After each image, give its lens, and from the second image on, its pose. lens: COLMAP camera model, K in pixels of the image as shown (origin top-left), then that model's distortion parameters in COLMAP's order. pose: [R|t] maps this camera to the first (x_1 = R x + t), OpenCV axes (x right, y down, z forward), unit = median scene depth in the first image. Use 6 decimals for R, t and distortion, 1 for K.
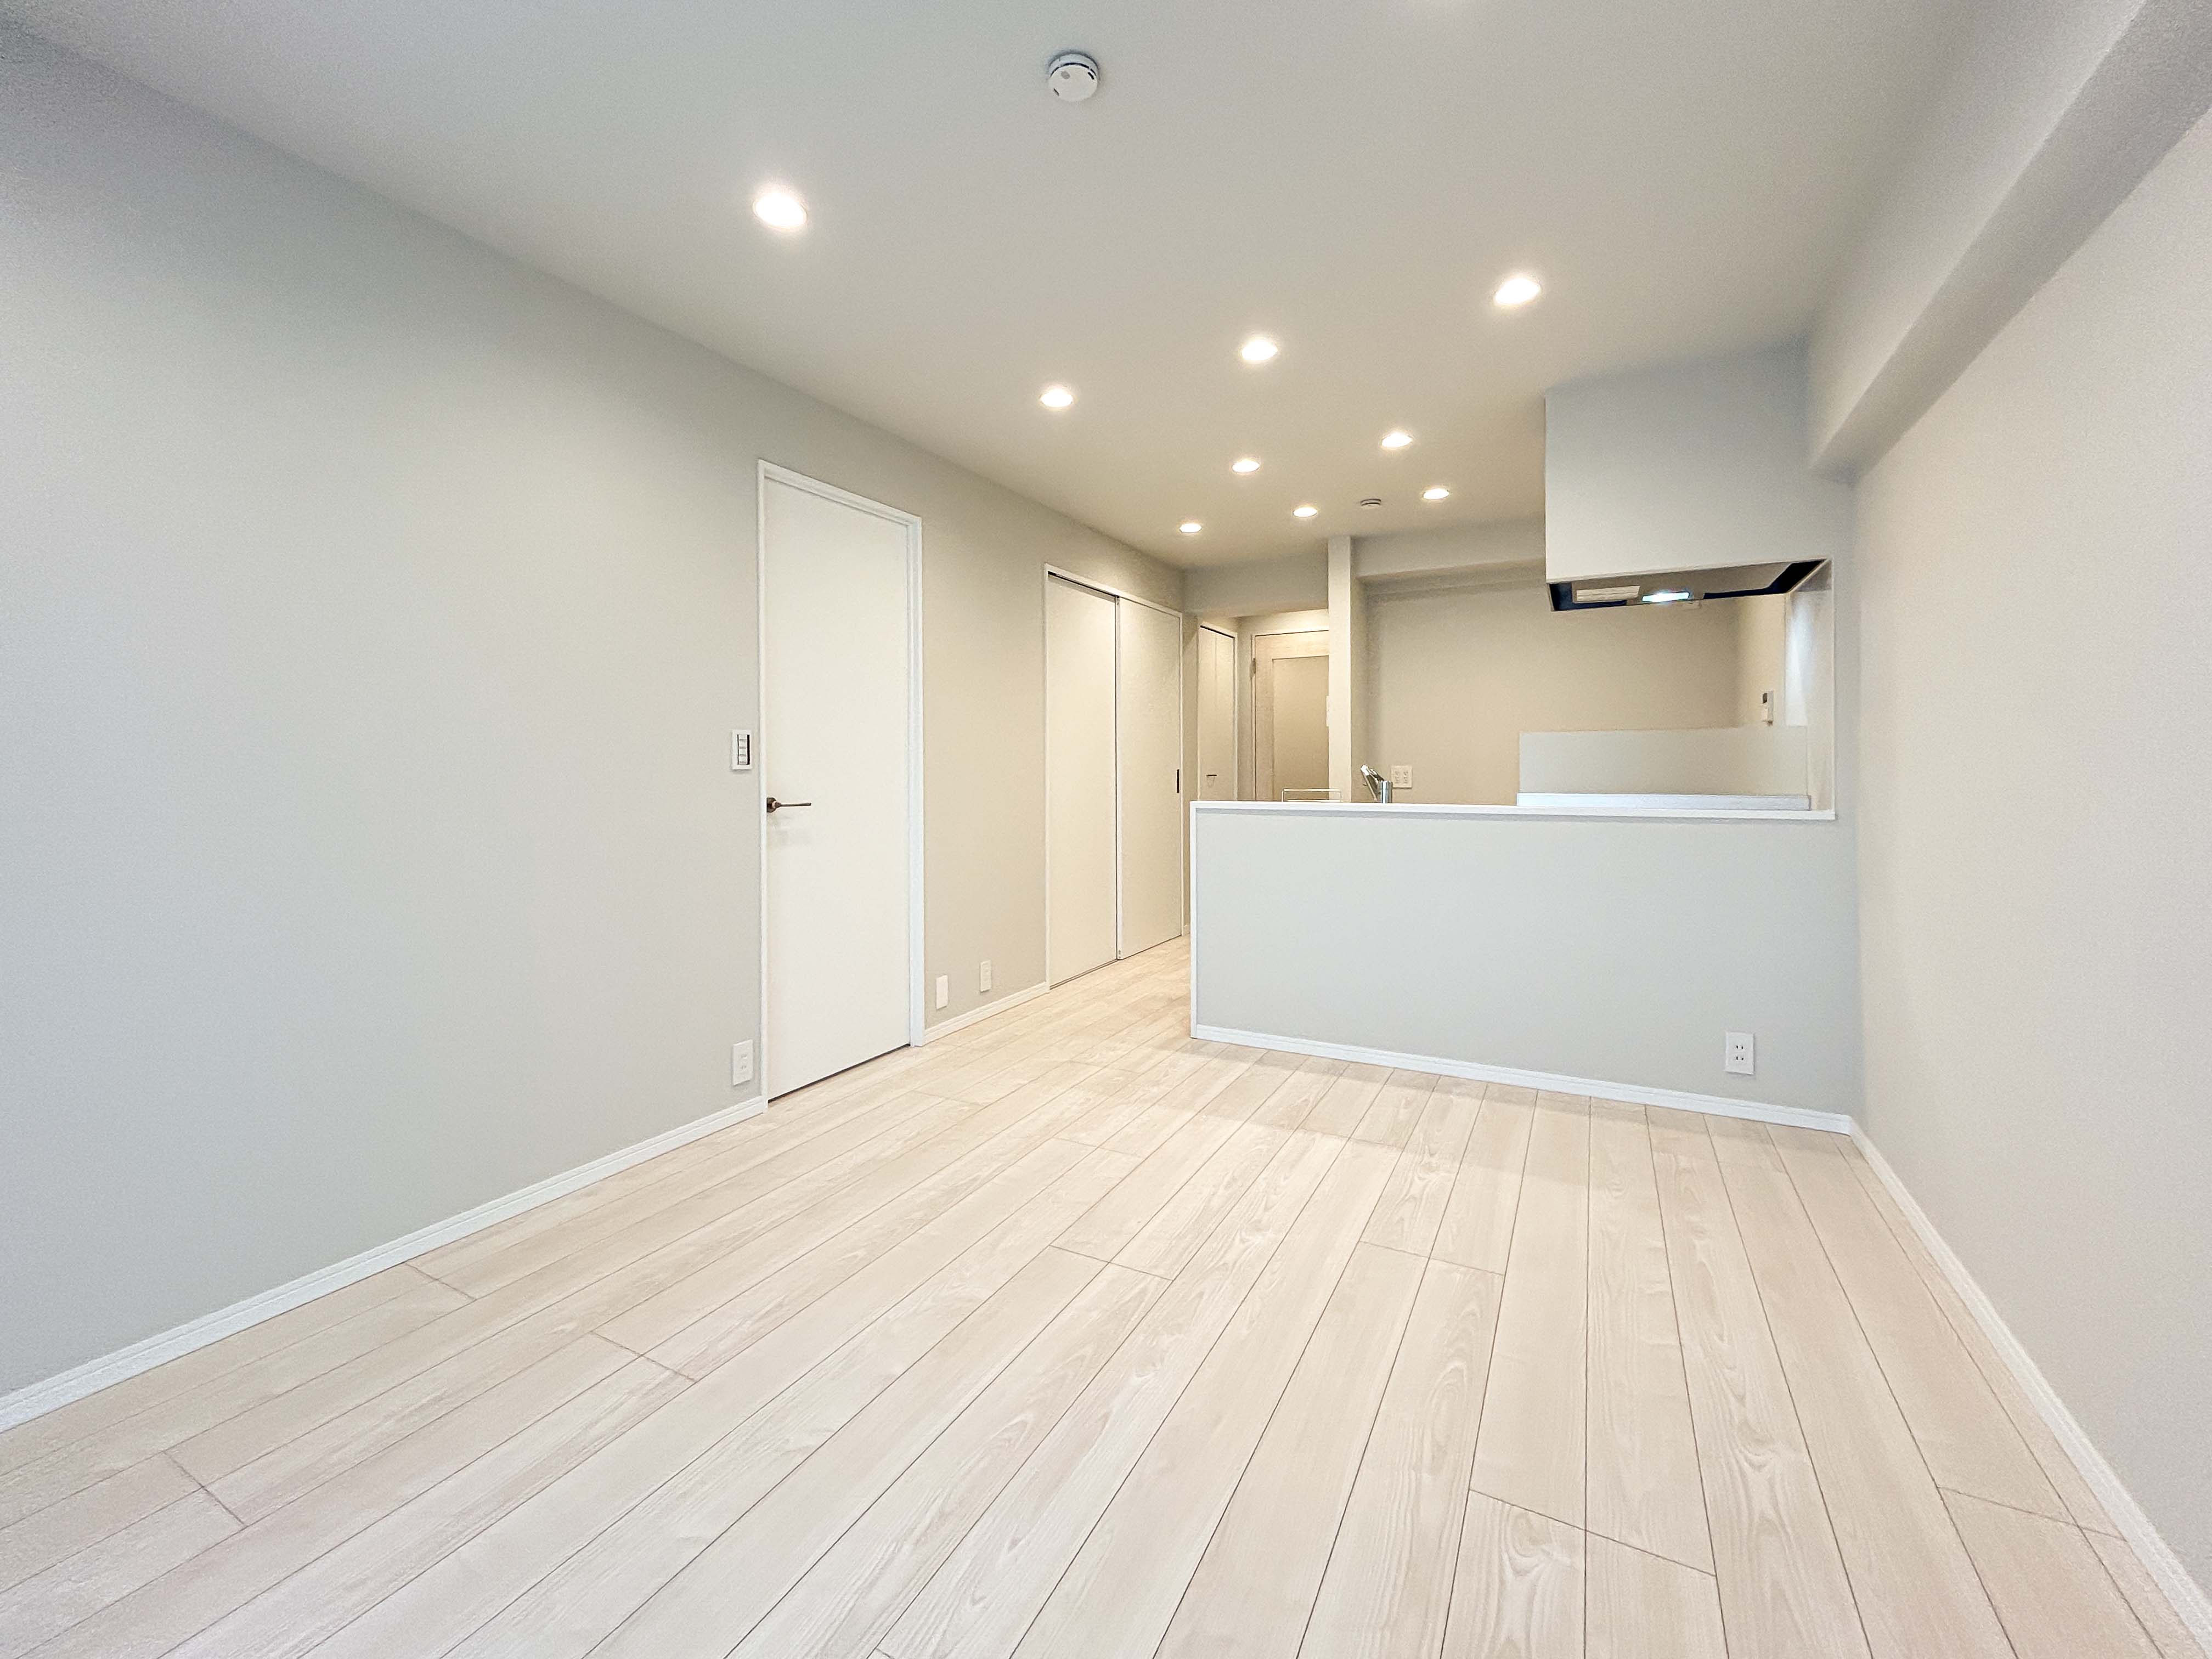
lens RADIAL K [[952.3, 0, 1098.1], [0, 952.3, 779.3], [0, 0, 1]] dist [0.016503, 0.000135]
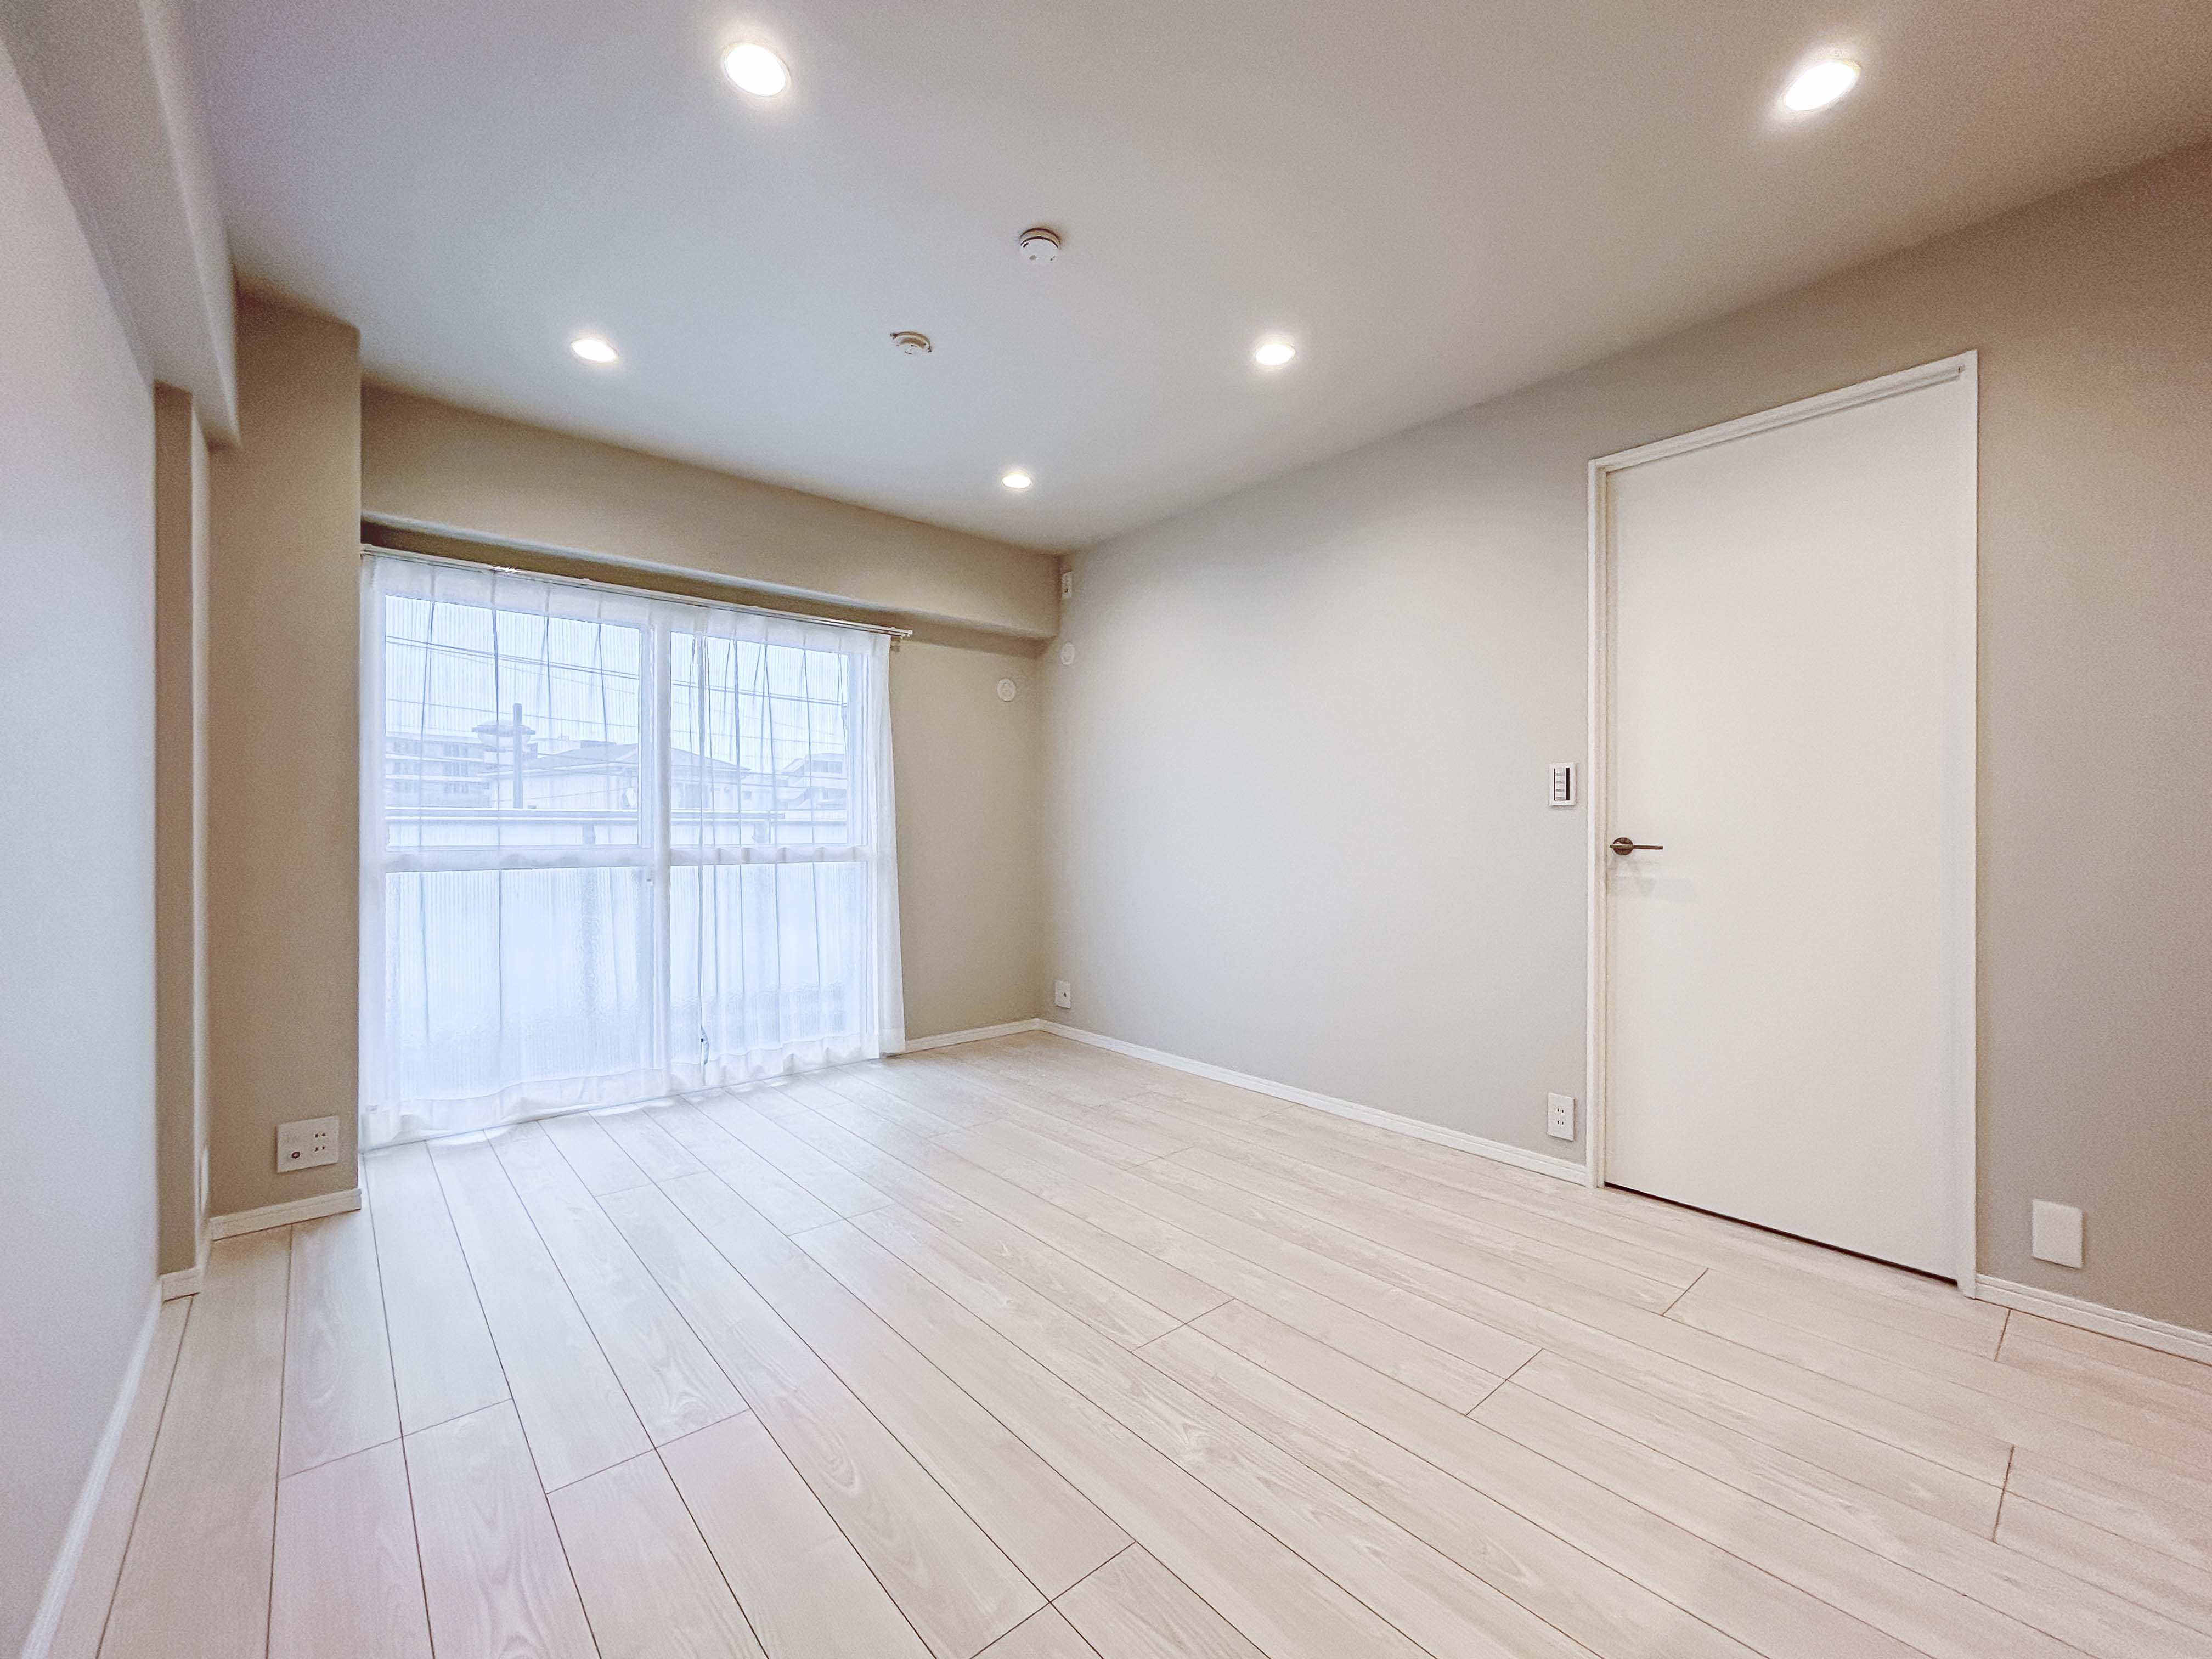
lens RADIAL K [[935.3, 0, 1106.8], [0, 935.3, 833.3], [0, 0, 1]] dist [0.014317, 0.000314]
pose [[-0.374655, 0.006632, -0.927141, 0.658923], [-0.015978, 0.999780, 0.013608, 0.011738], [0.927027, 0.019912, -0.374466, 0.938361]]
